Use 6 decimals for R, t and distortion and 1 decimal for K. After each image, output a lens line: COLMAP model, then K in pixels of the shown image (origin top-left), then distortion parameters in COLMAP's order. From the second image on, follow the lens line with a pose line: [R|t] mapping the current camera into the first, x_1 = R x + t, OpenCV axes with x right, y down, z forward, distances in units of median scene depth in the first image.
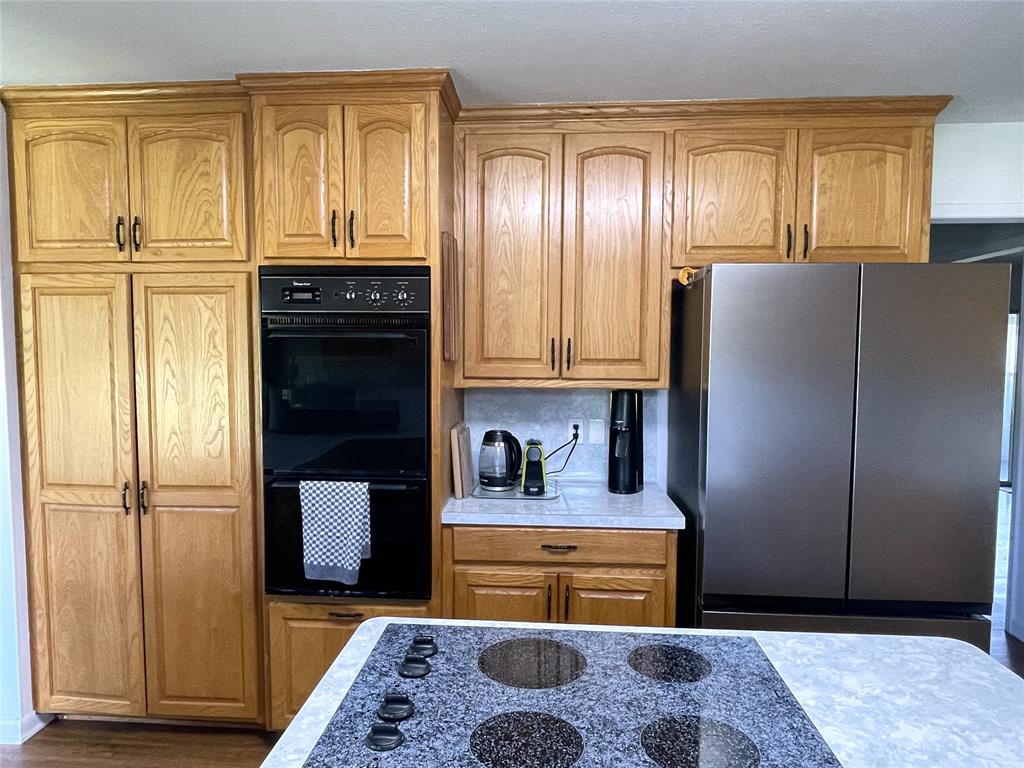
lens RADIAL K [[677.9, 0, 512.7], [0, 677.9, 391.7], [0, 0, 1]] dist [-0.003539, -0.002952]
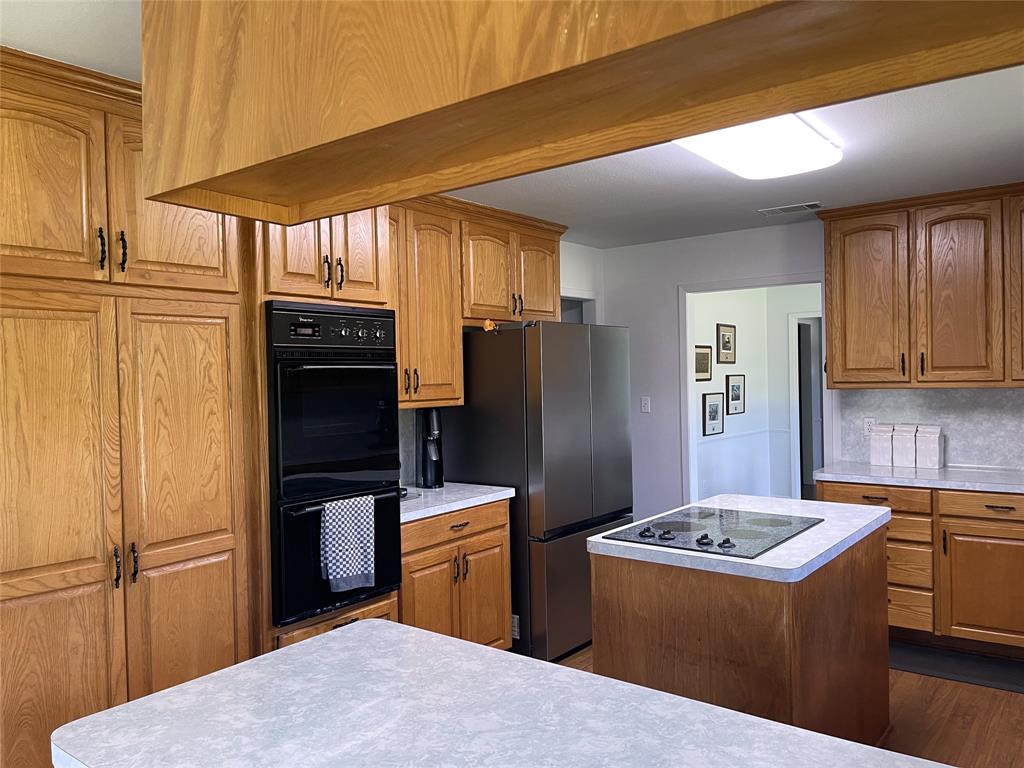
lens RADIAL K [[768.7, 0, 509.3], [0, 768.7, 384.0], [0, 0, 1]] dist [0.065690, -0.084357]
pose [[0.551417, -0.026403, 0.833812, -1.108098], [0.077584, 0.996790, -0.019744, -0.008681], [-0.830614, 0.075578, 0.551695, 0.065908]]
